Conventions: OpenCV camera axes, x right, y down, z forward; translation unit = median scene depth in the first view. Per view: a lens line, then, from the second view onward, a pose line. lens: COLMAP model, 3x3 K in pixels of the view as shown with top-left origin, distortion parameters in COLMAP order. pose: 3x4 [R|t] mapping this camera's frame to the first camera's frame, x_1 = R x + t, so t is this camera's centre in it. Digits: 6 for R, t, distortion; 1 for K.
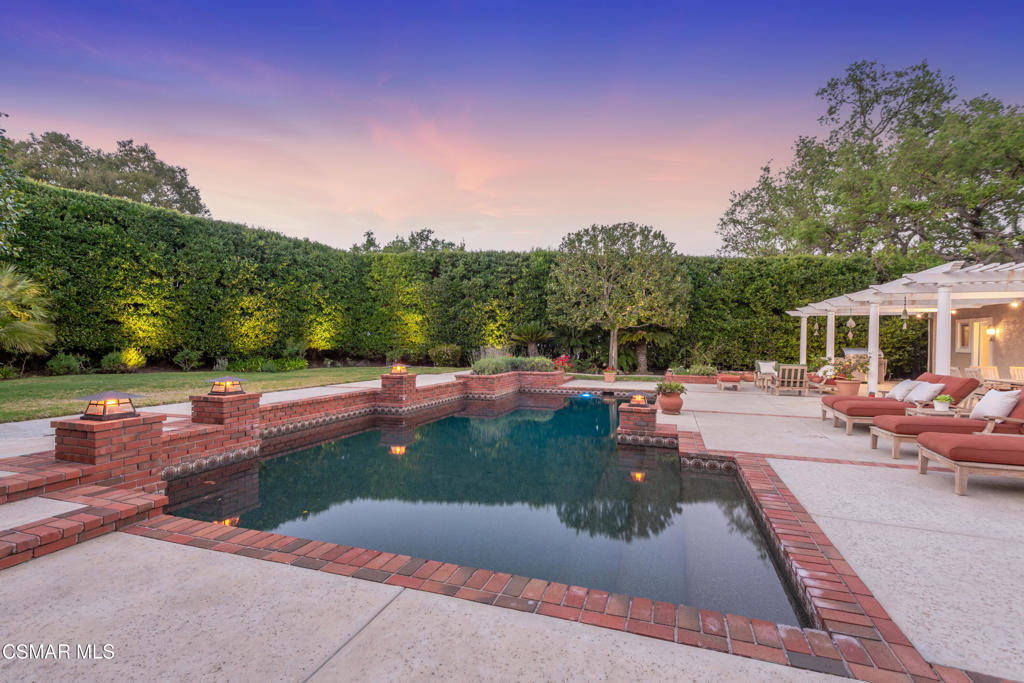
lens RADIAL K [[457.4, 0, 518.7], [0, 457.4, 346.1], [0, 0, 1]] dist [0.023196, -0.010933]
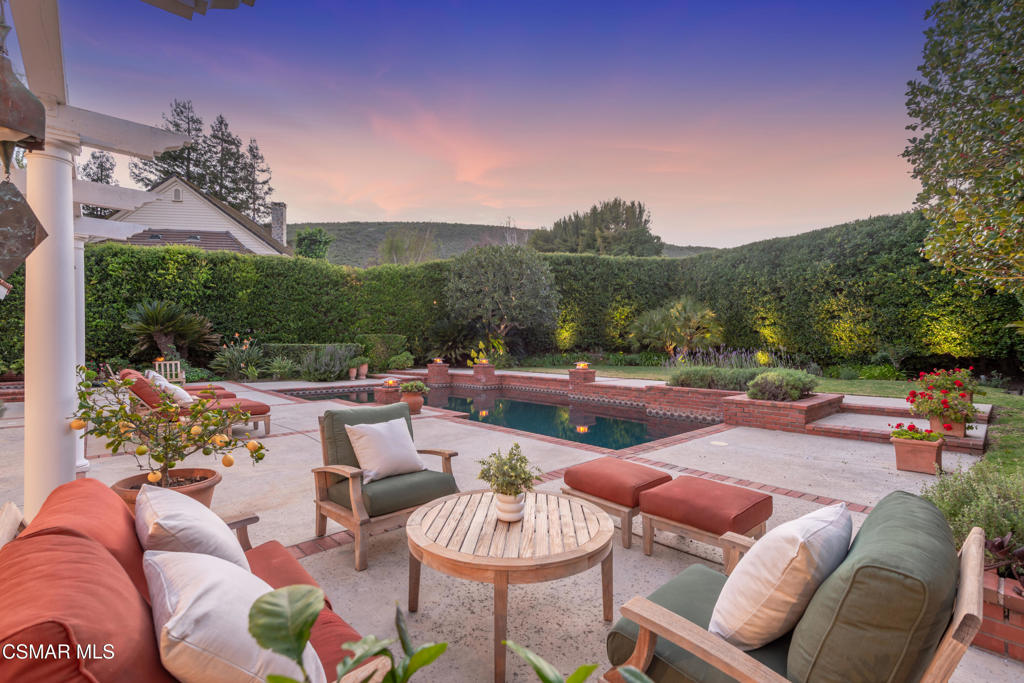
lens RADIAL K [[457.4, 0, 512.9], [0, 457.4, 344.2], [0, 0, 1]] dist [0.023196, -0.010933]
pose [[-0.493651, -0.009076, -0.869613, 0.525565], [-0.010683, 0.999933, -0.004372, -0.000977], [0.869595, 0.007132, -0.493715, 0.815434]]
